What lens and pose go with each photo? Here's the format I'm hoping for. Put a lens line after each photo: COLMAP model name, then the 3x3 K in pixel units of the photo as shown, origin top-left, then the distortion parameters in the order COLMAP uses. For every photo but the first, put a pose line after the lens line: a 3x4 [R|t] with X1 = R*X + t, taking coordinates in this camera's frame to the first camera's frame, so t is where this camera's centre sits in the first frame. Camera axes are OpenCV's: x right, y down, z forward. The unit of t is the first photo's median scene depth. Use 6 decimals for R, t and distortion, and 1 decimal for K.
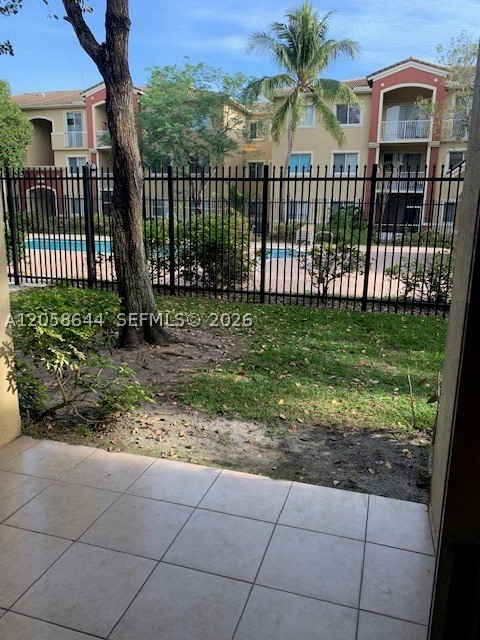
lens RADIAL K [[496.4, 0, 239.6], [0, 496.4, 323.5], [0, 0, 1]] dist [0.005329, -0.005173]
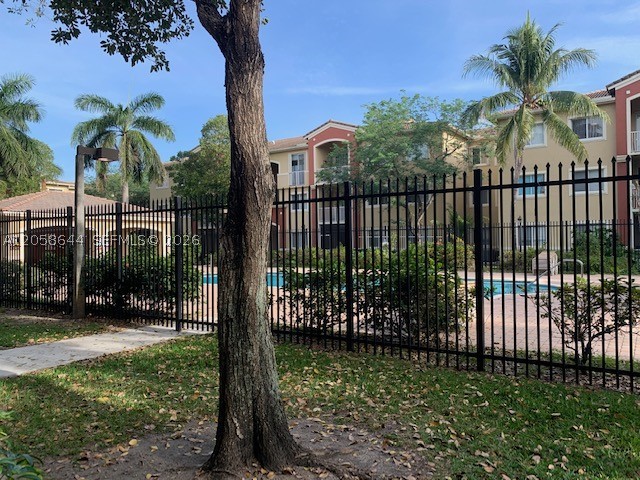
lens RADIAL K [[483.8, 0, 326.3], [0, 483.8, 238.6], [0, 0, 1]] dist [0.021814, -0.004366]
pose [[0.958006, -0.037423, -0.284297, 0.014980], [-0.028716, 0.973942, -0.224971, -0.023319], [0.285308, 0.223687, 0.931967, 0.120436]]
